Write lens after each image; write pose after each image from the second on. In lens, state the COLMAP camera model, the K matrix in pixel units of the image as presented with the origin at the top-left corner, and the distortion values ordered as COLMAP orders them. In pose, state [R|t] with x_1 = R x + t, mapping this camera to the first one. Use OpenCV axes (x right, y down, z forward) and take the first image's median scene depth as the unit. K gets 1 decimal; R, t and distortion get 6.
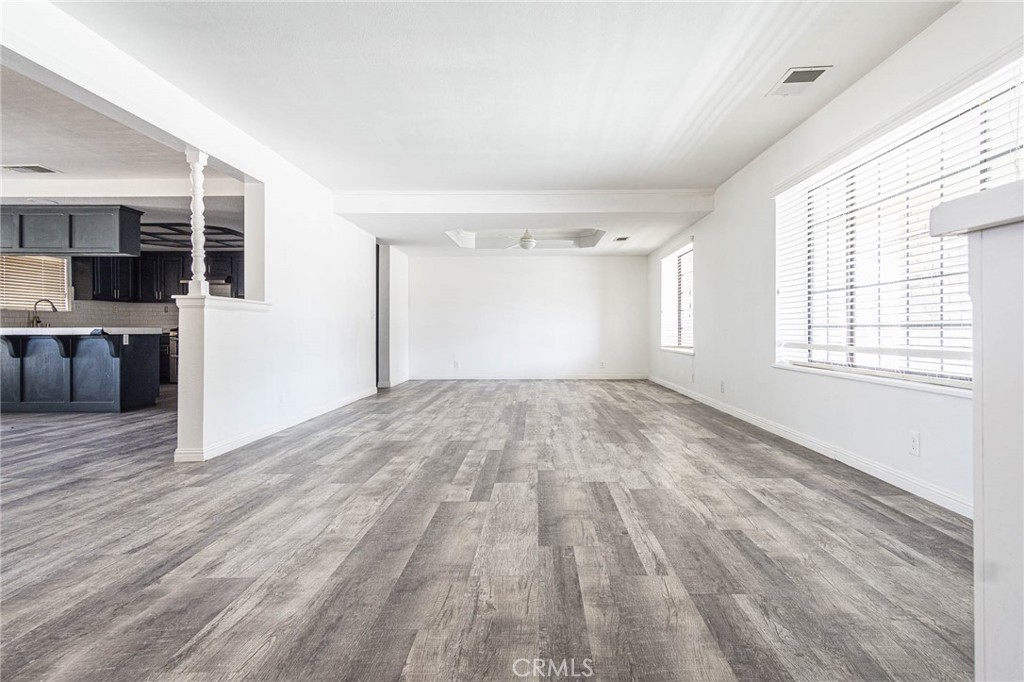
lens RADIAL K [[552.8, 0, 529.0], [0, 552.8, 333.2], [0, 0, 1]] dist [0.006452, 0.001284]
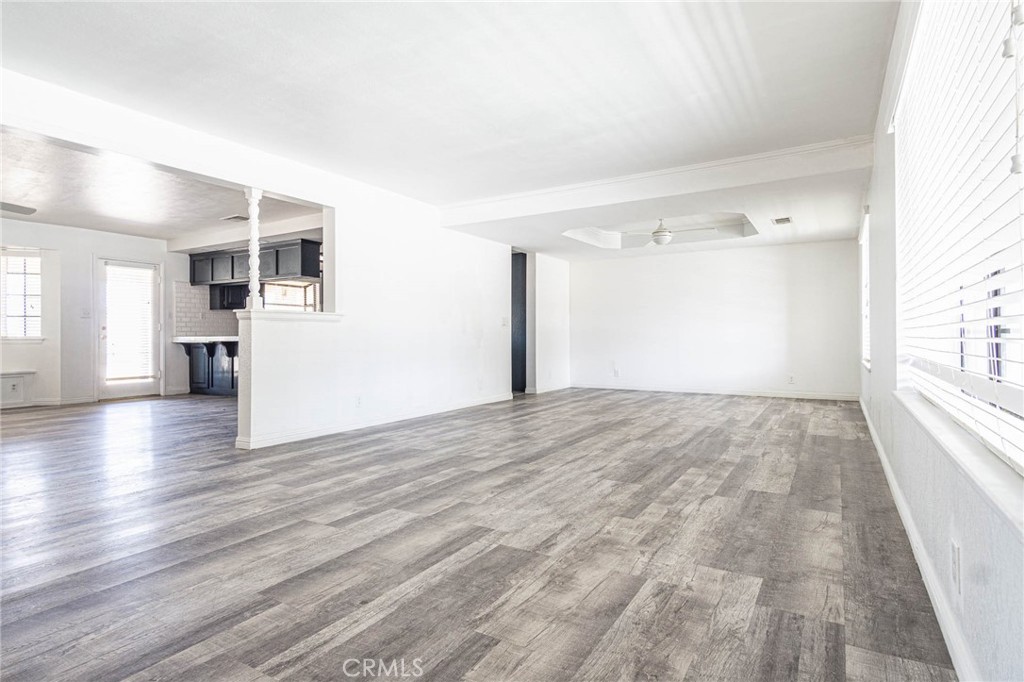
lens RADIAL K [[541.3, 0, 501.1], [0, 541.3, 337.5], [0, 0, 1]] dist [0.004929, 0.001800]
pose [[0.856909, -0.000975, -0.515467, 0.577073], [-0.000458, 0.999996, -0.002653, -0.006140], [0.515468, 0.002509, 0.856905, 0.353627]]
